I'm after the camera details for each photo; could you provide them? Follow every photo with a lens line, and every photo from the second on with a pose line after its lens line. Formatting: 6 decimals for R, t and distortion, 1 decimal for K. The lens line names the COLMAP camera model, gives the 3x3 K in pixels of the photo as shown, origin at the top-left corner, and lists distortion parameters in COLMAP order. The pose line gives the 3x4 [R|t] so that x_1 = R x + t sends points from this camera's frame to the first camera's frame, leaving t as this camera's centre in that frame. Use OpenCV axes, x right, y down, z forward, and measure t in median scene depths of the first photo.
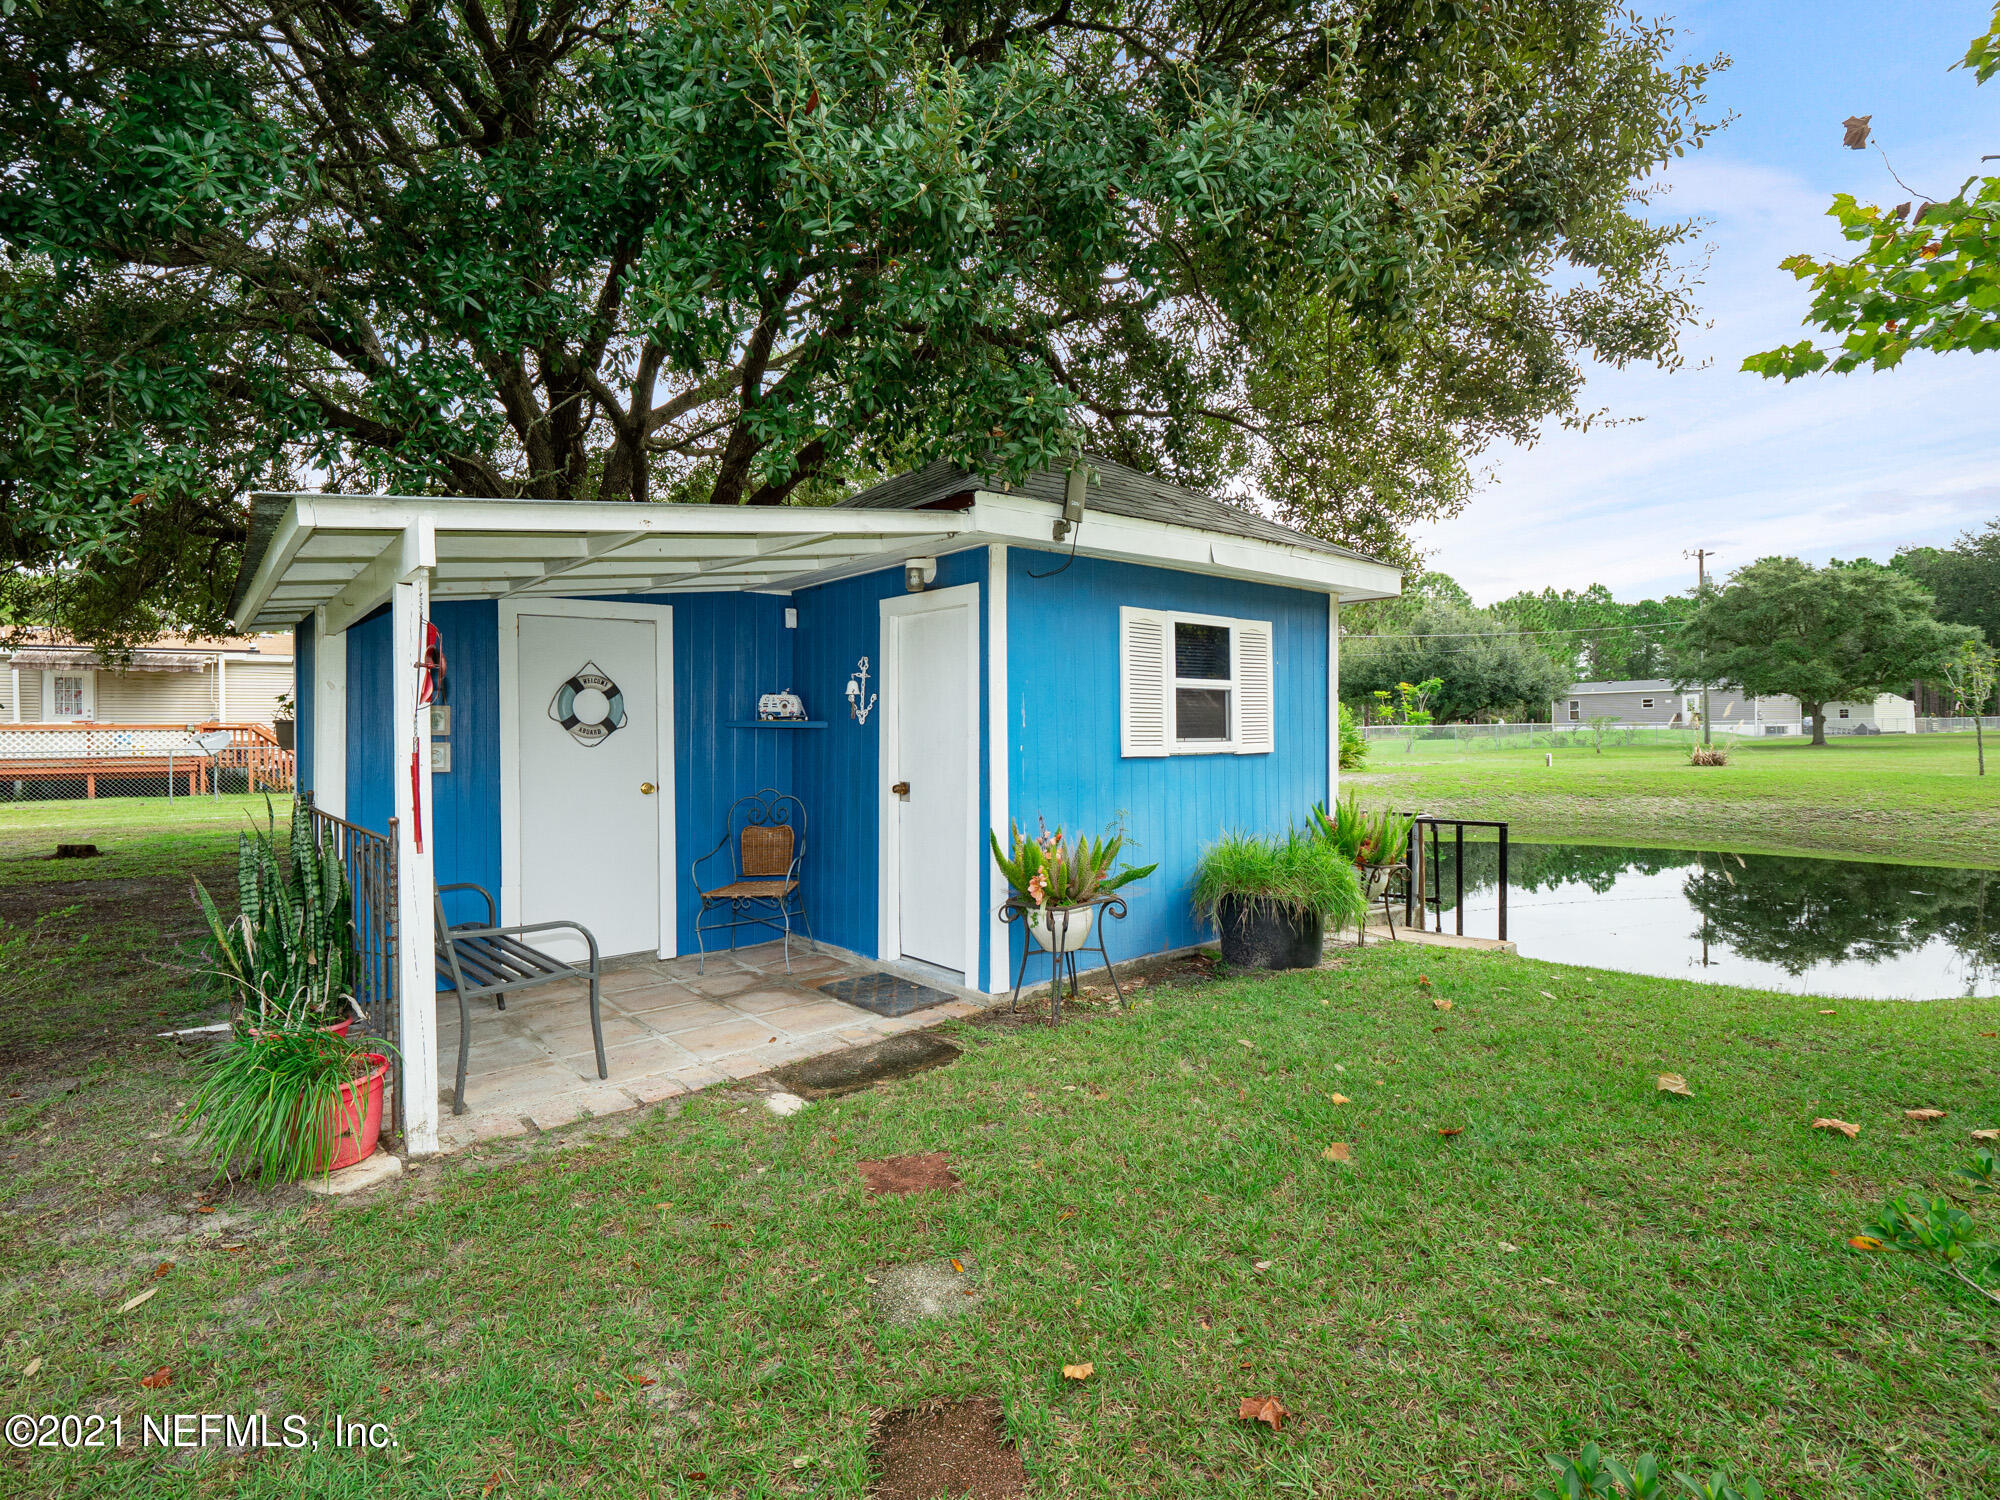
lens RADIAL K [[1020.6, 0, 994.3], [0, 1020.6, 747.8], [0, 0, 1]] dist [0.000845, 0.002539]
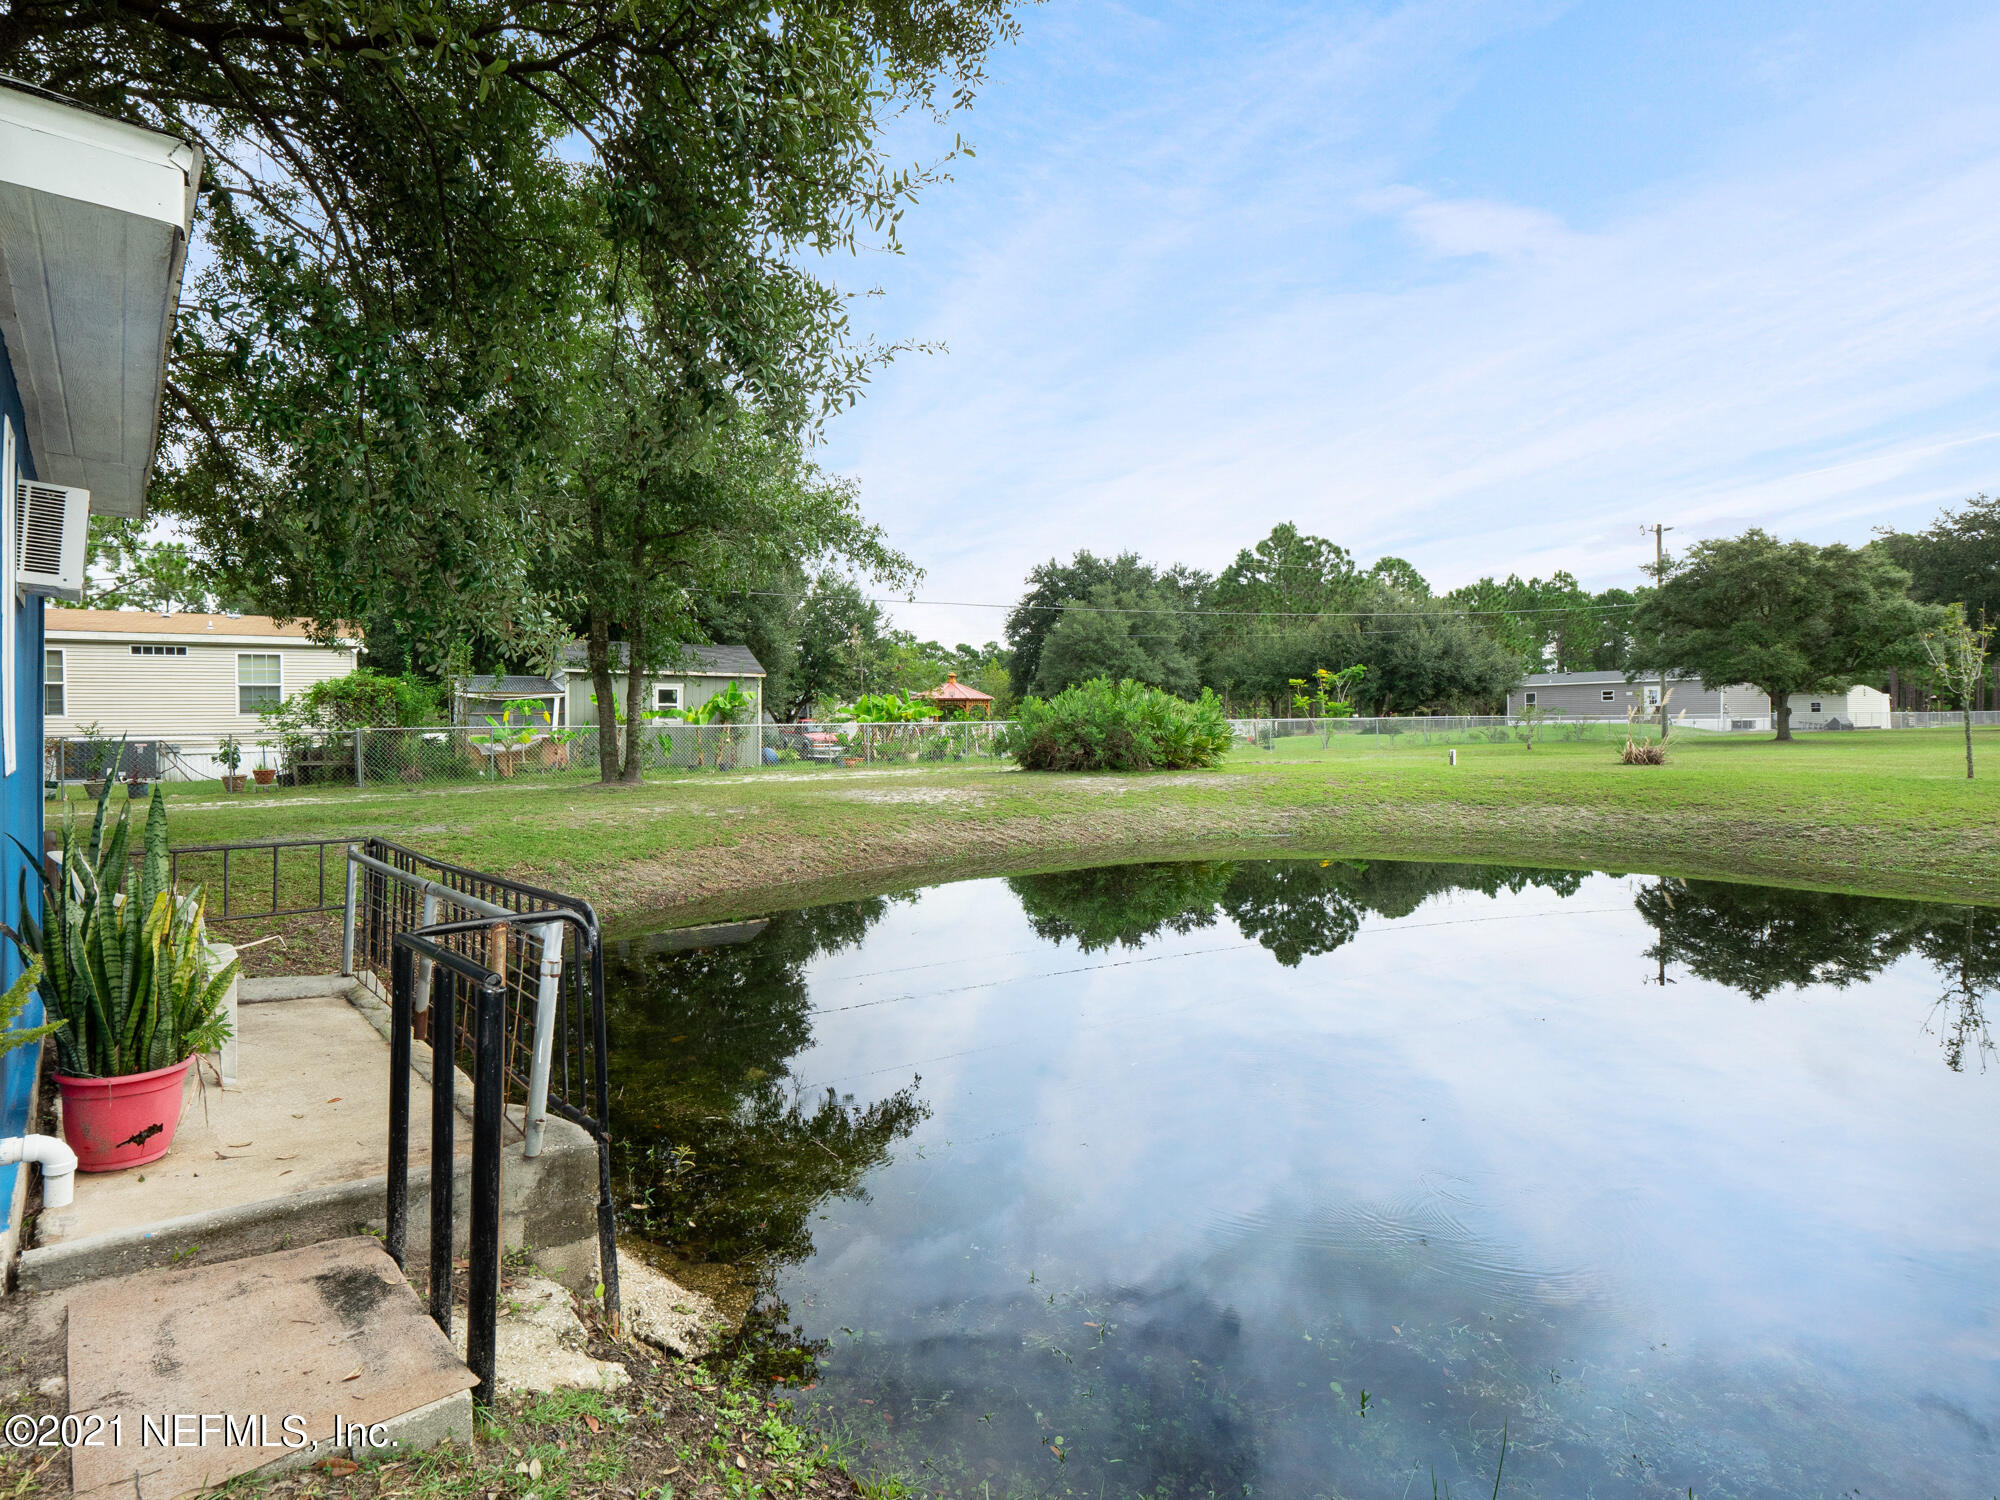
lens RADIAL K [[1025.0, 0, 1004.9], [0, 1025.0, 748.5], [0, 0, 1]] dist [0.005676, -0.001070]
pose [[0.999761, 0.000942, 0.021825, 0.093182], [-0.001042, 0.999989, 0.004552, 0.000752], [-0.021820, -0.004574, 0.999751, 0.102666]]
